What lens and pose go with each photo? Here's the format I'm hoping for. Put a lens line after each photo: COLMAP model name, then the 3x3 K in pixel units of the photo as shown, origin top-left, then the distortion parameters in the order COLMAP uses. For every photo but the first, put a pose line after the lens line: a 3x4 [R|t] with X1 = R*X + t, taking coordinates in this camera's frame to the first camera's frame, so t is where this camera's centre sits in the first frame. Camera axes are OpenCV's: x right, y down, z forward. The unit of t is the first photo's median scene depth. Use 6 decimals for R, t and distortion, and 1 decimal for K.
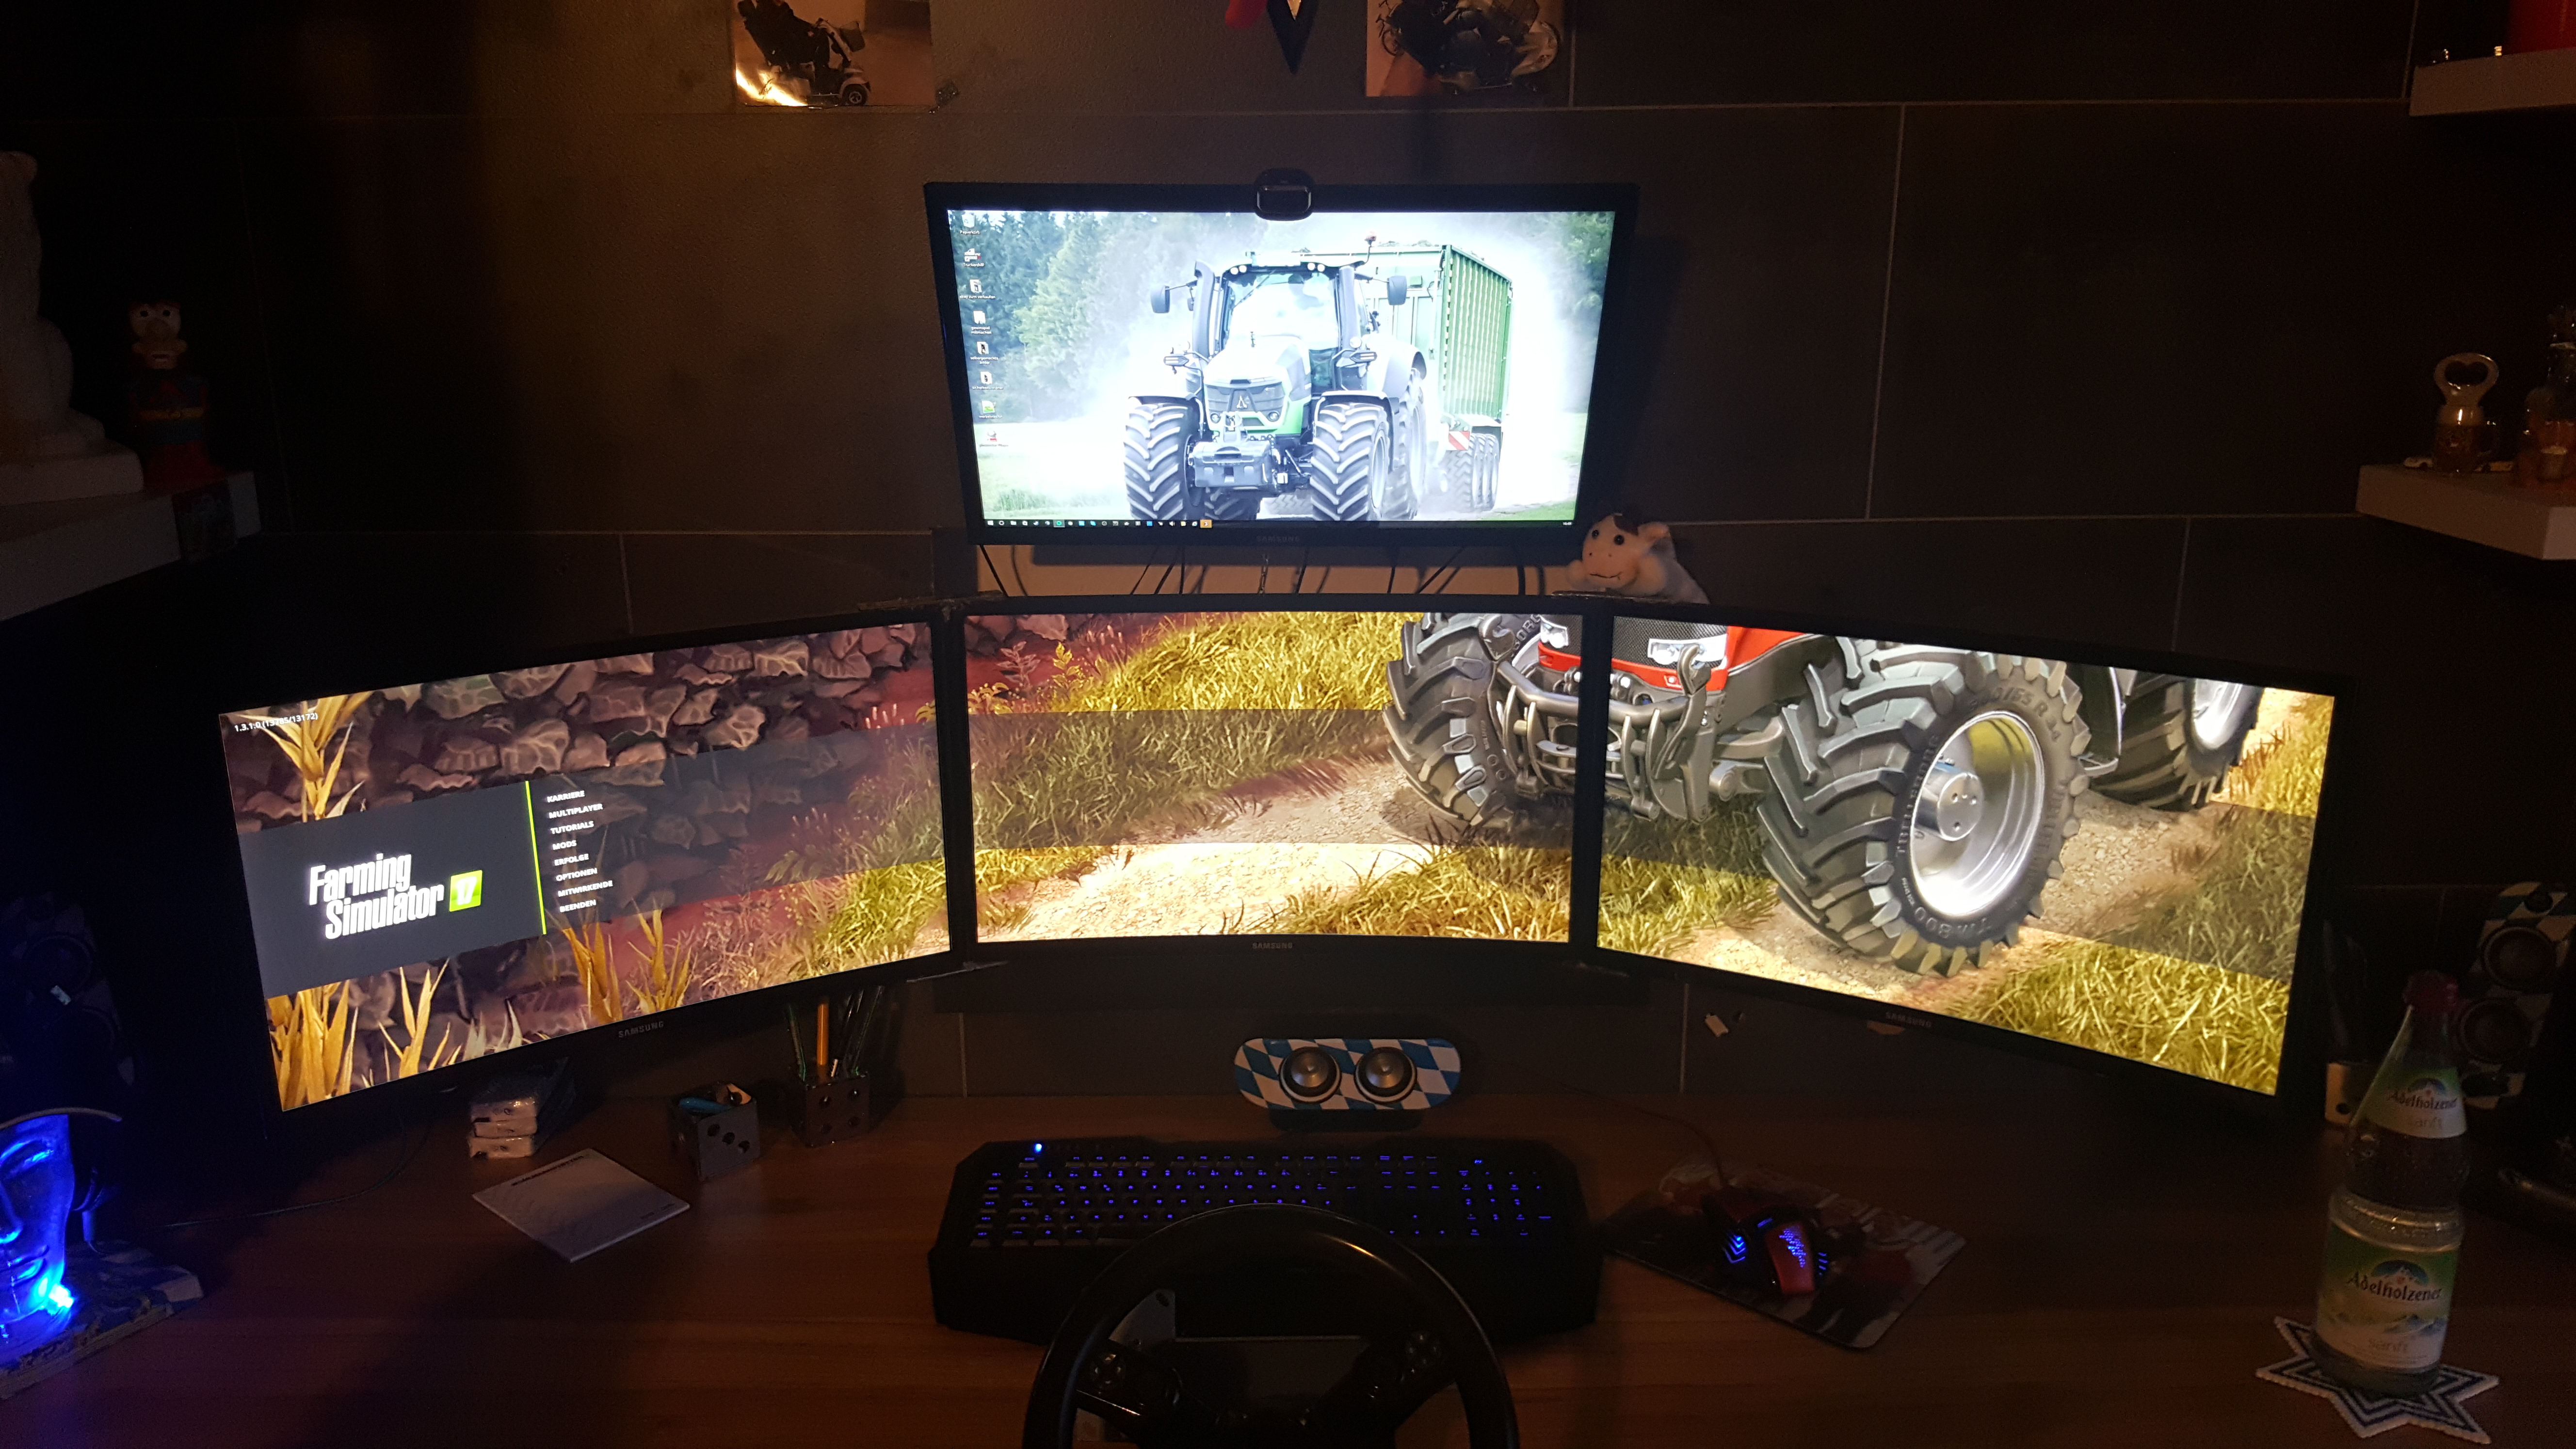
lens RADIAL K [[1889.6, 0, 1288.0], [0, 1889.6, 724.5], [0, 0, 1]] dist [0.135398, -0.266479]
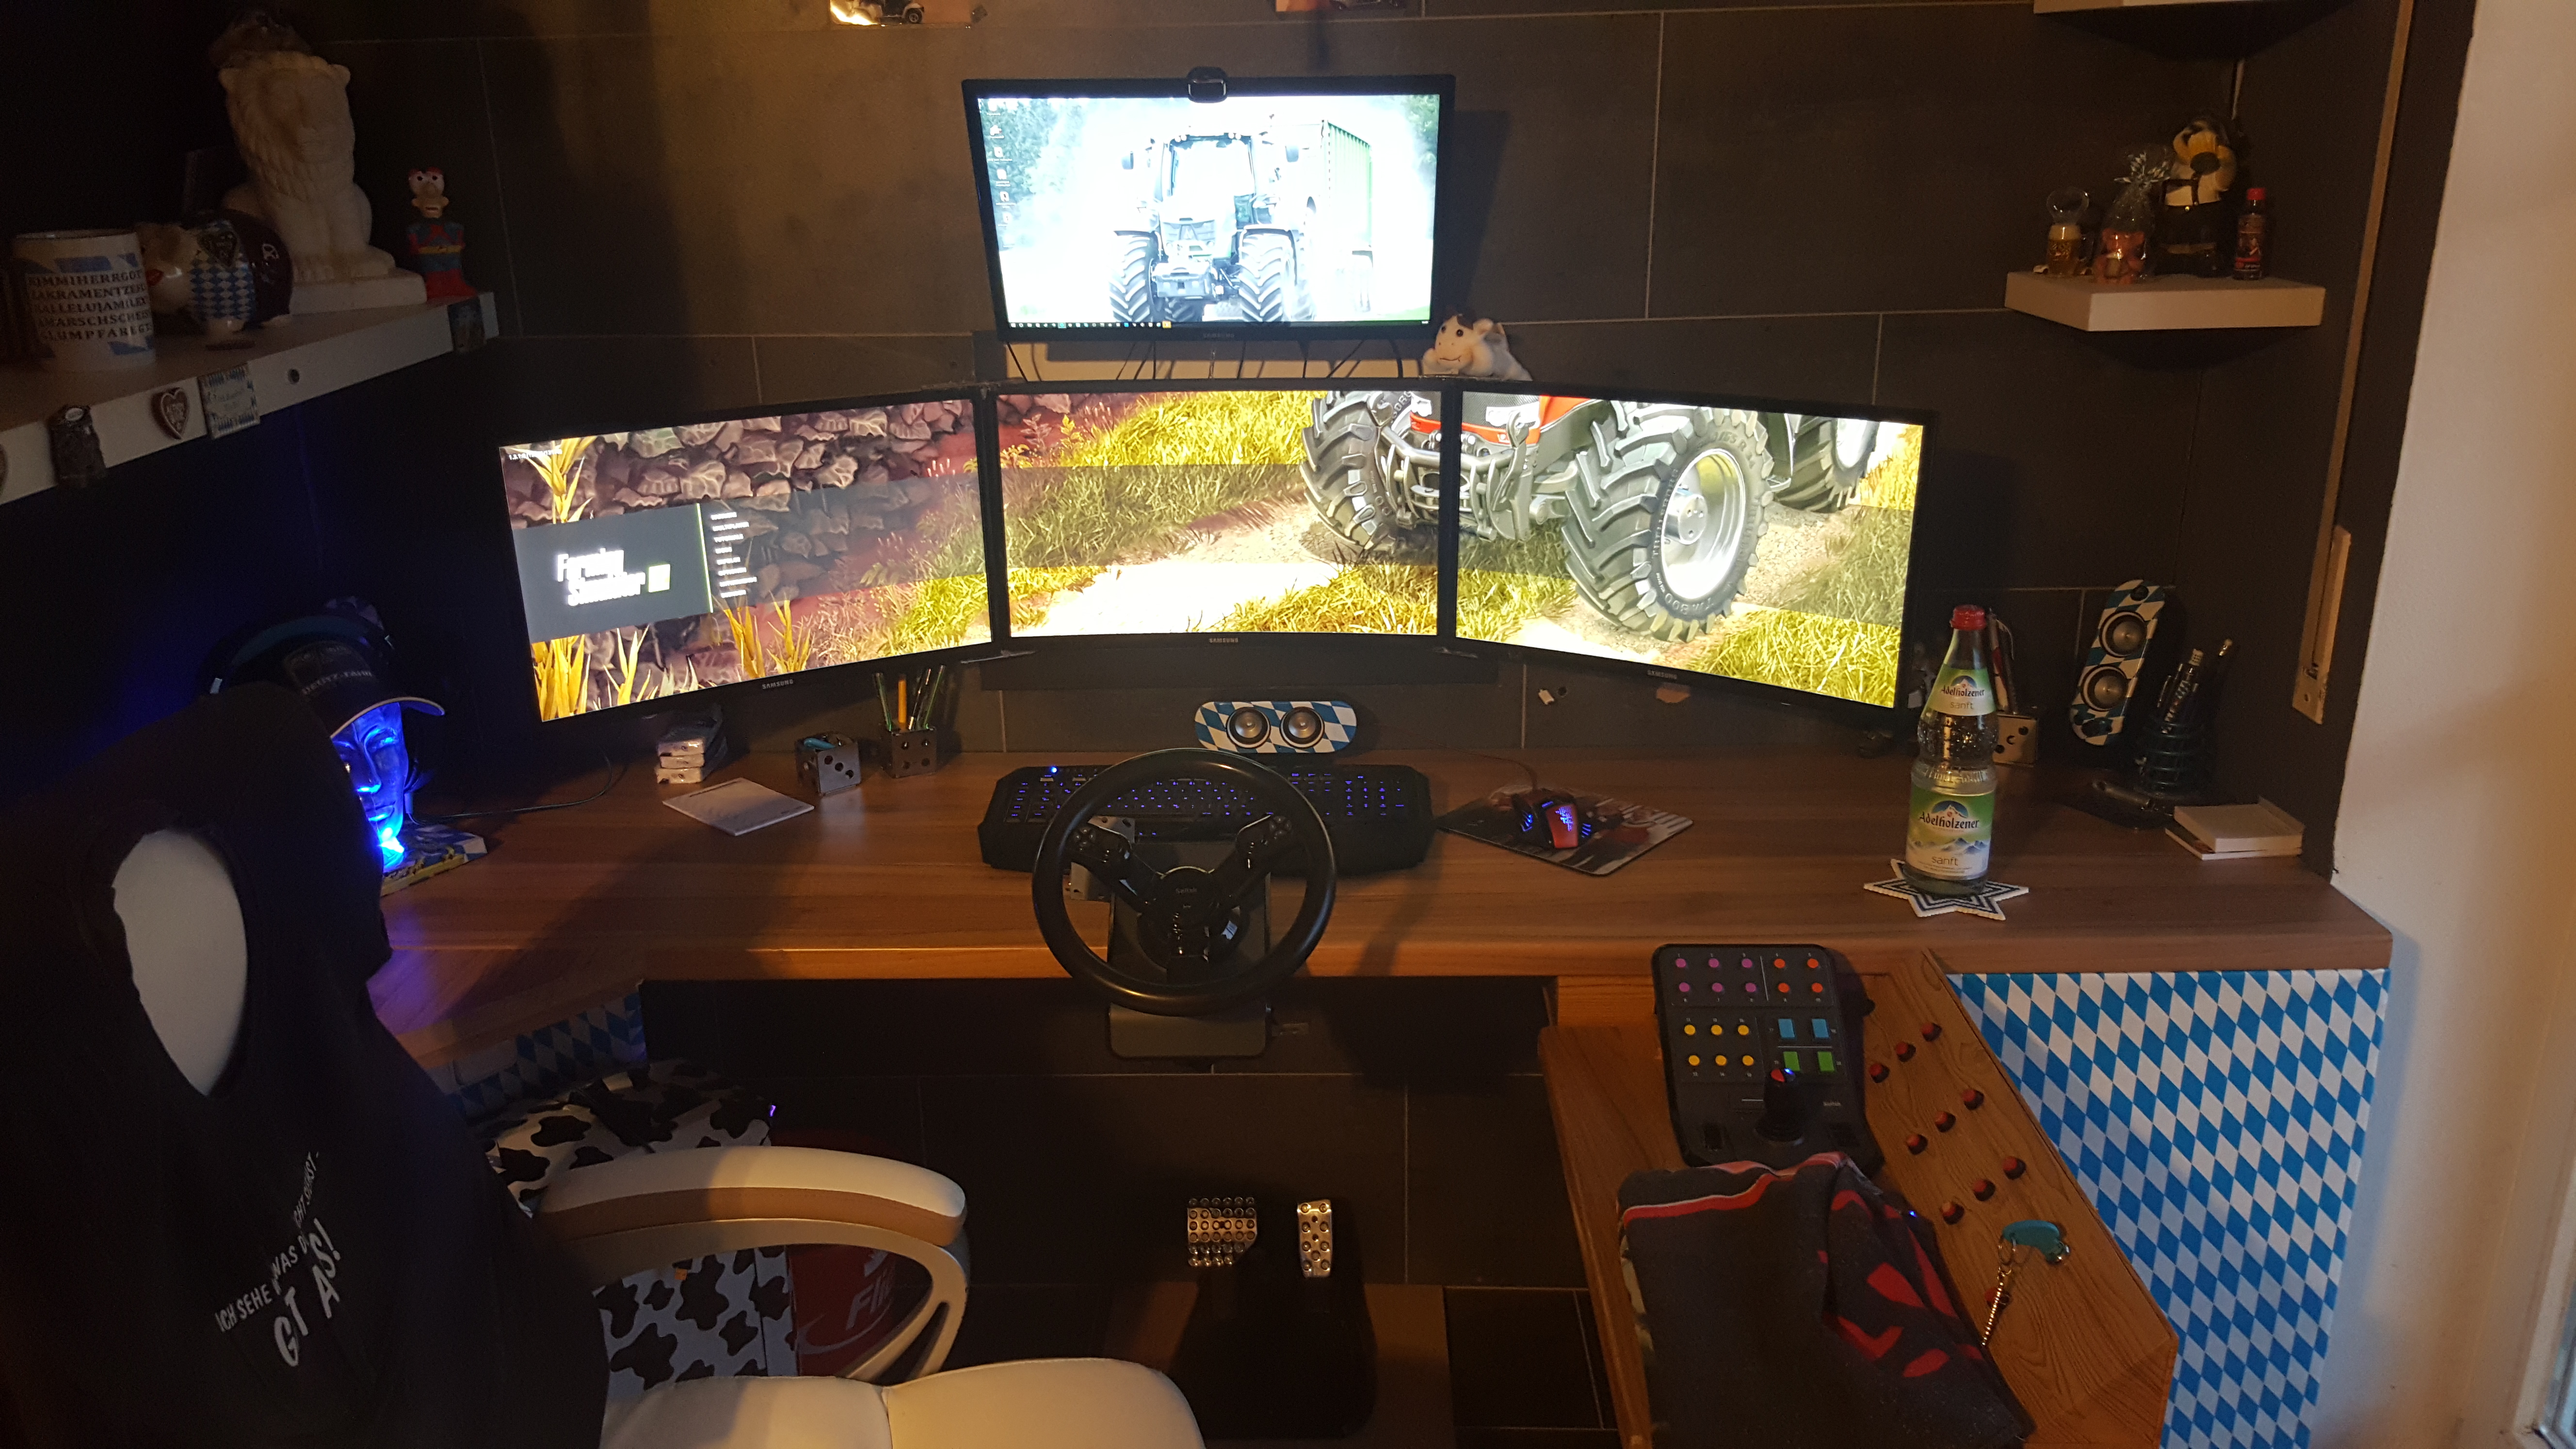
lens RADIAL K [[1906.4, 0, 1288.0], [0, 1906.4, 724.5], [0, 0, 1]] dist [0.104921, -0.174713]
pose [[0.999257, -0.000936, -0.038542, 0.102953], [0.003054, 0.998485, 0.054937, 0.114068], [0.038432, -0.055014, 0.997746, -0.433307]]
